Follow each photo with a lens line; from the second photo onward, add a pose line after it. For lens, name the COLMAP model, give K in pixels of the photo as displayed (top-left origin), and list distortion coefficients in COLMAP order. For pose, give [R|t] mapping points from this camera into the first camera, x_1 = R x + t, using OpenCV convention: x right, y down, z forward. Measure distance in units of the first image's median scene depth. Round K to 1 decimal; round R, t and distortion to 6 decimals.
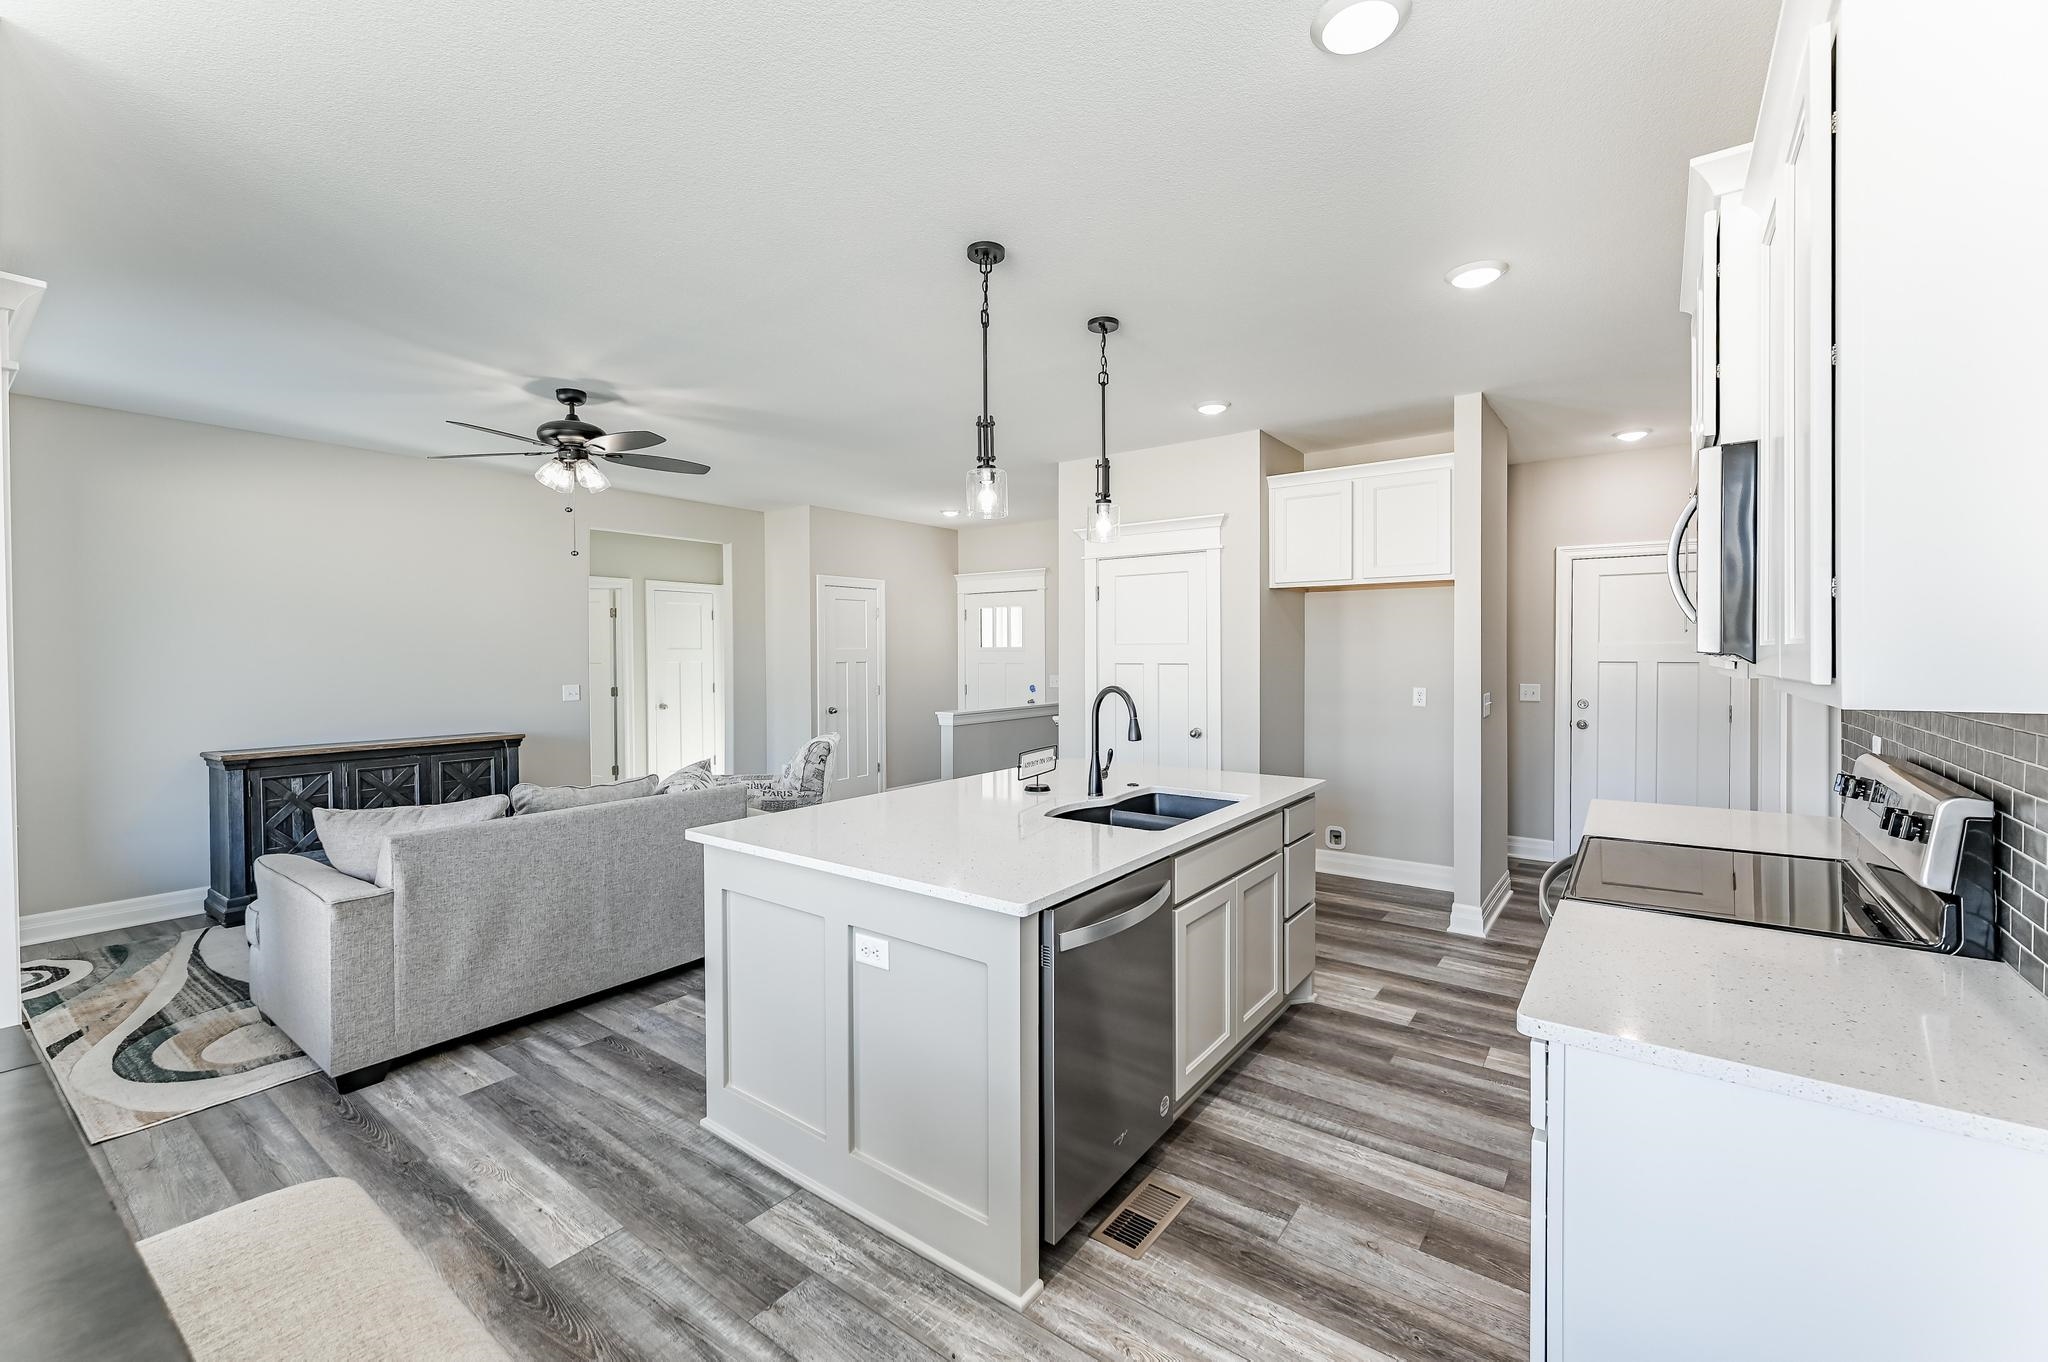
lens RADIAL K [[844.2, 0, 1014.8], [0, 844.2, 674.9], [0, 0, 1]] dist [0.004282, -0.000804]
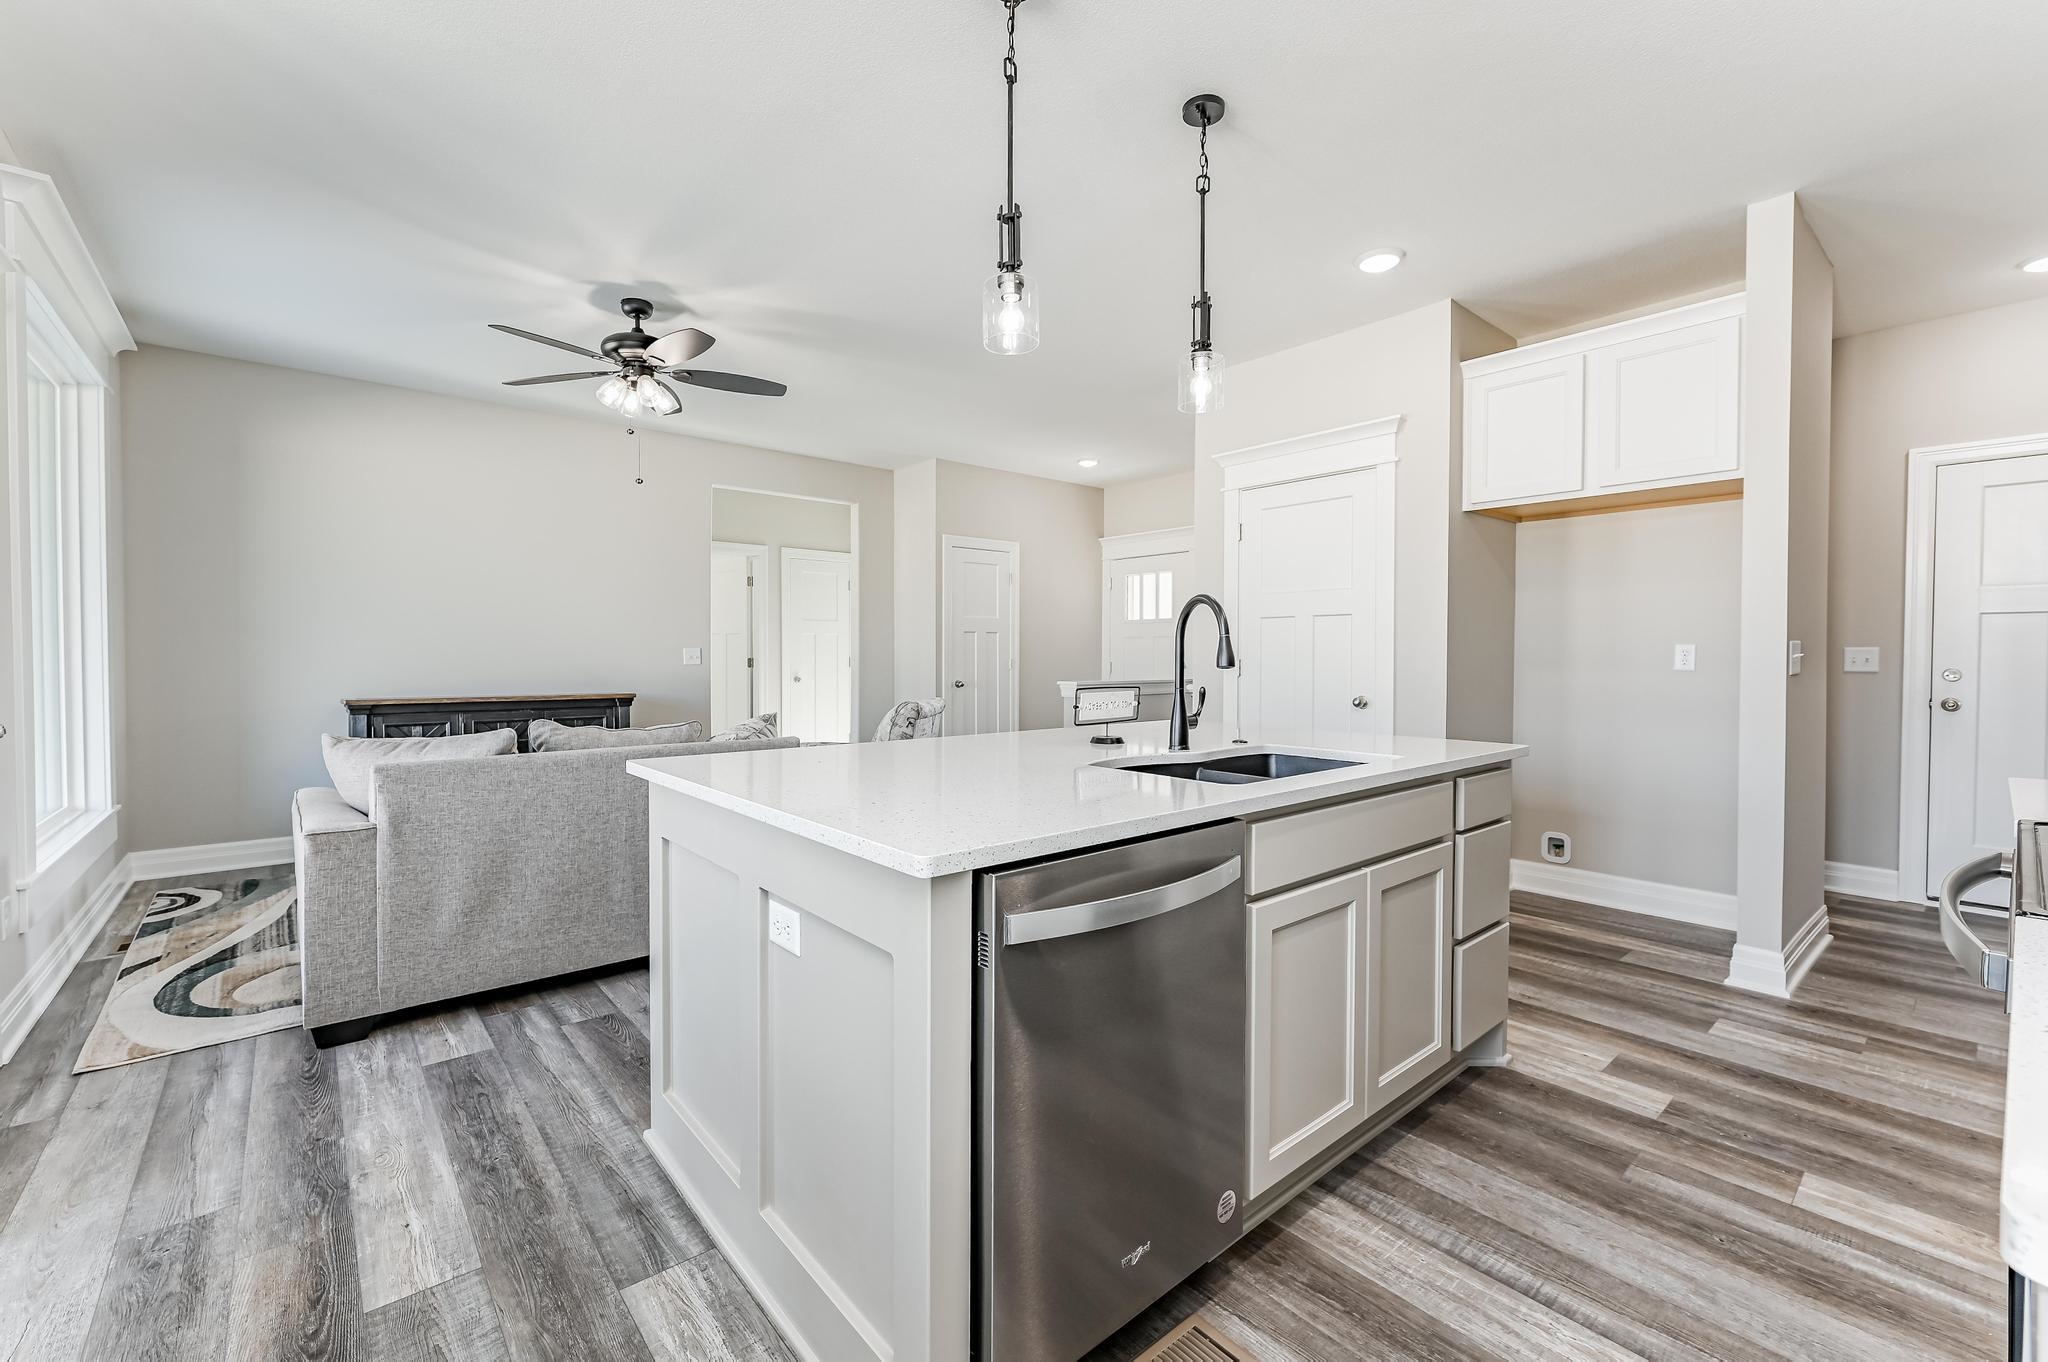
lens RADIAL K [[844.2, 0, 1043.3], [0, 844.2, 677.4], [0, 0, 1]] dist [0.004282, -0.000804]
pose [[0.979107, 0.018456, -0.202507, 0.123166], [-0.020771, 0.999741, -0.009314, 0.086802], [0.202283, 0.013326, 0.979237, 0.251427]]
